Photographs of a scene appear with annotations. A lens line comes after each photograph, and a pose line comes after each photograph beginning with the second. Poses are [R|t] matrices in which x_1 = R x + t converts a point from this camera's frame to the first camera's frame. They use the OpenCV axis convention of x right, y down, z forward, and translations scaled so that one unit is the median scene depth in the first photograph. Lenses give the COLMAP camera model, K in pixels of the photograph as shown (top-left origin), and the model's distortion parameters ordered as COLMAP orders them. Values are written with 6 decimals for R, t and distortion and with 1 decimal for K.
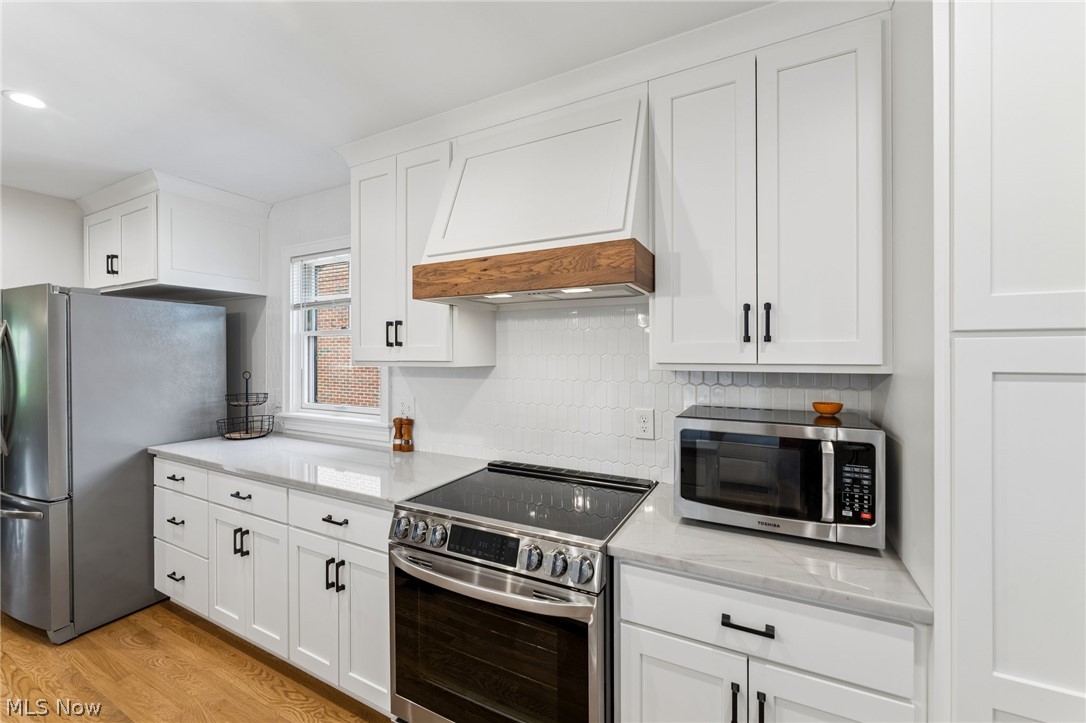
lens RADIAL K [[429.9, 0, 546.8], [0, 429.9, 355.3], [0, 0, 1]] dist [0.000020, 0.000005]
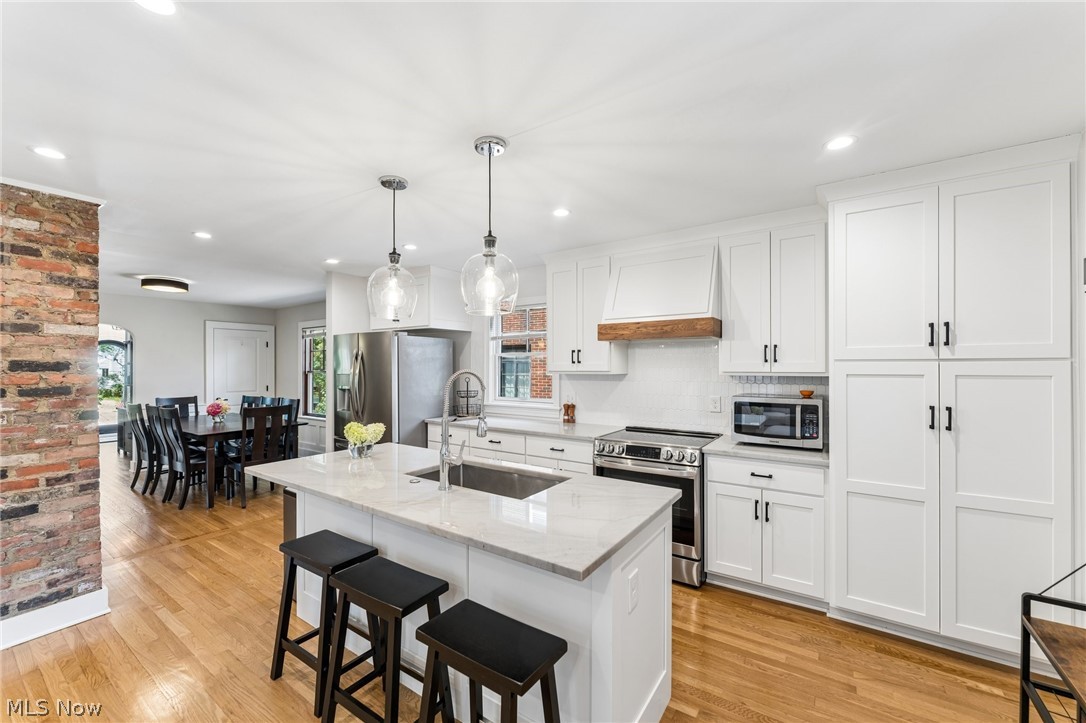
lens RADIAL K [[429.9, 0, 544.5], [0, 429.9, 368.6], [0, 0, 1]] dist [0.000020, 0.000005]
pose [[0.991835, -0.001312, -0.127518, -0.345414], [0.001908, 0.999988, 0.004554, -0.009420], [0.127510, -0.004760, 0.991826, -1.213197]]
